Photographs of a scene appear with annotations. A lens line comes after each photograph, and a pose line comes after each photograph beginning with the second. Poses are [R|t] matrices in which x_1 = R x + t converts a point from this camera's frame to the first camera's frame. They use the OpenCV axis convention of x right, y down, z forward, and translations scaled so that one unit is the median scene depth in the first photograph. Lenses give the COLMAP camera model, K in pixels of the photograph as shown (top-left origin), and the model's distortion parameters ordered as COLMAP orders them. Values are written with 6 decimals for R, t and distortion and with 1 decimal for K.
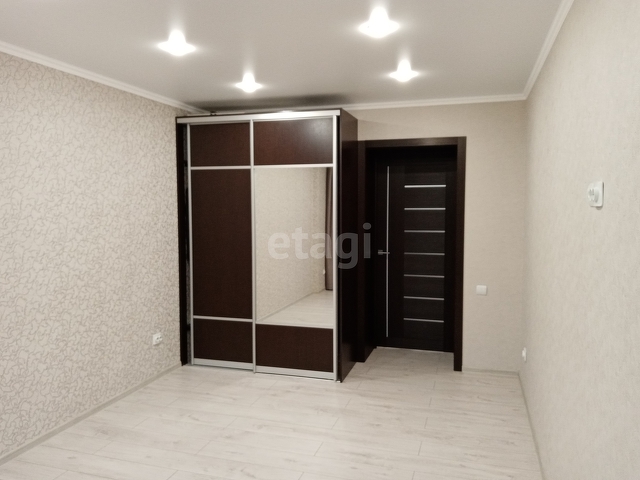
lens RADIAL K [[511.8, 0, 320.0], [0, 511.8, 240.0], [0, 0, 1]] dist [0.059760, -0.160363]
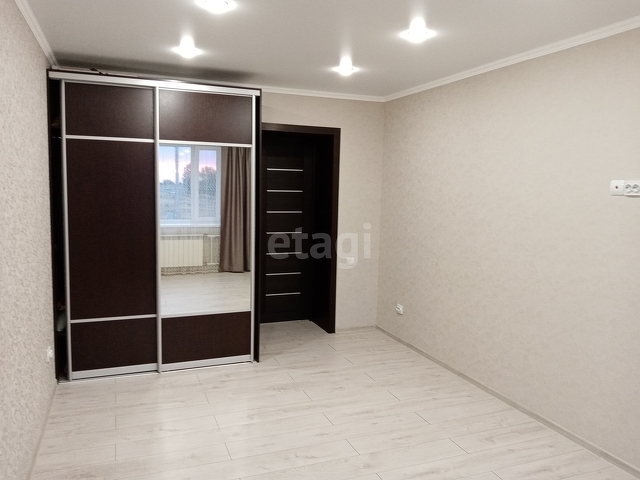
lens RADIAL K [[511.8, 0, 320.0], [0, 511.8, 240.0], [0, 0, 1]] dist [0.059760, -0.160363]
pose [[0.778548, -0.049755, 0.625609, -0.490346], [0.020401, 0.998332, 0.054010, -0.016237], [-0.627253, -0.029287, 0.778265, 0.141217]]
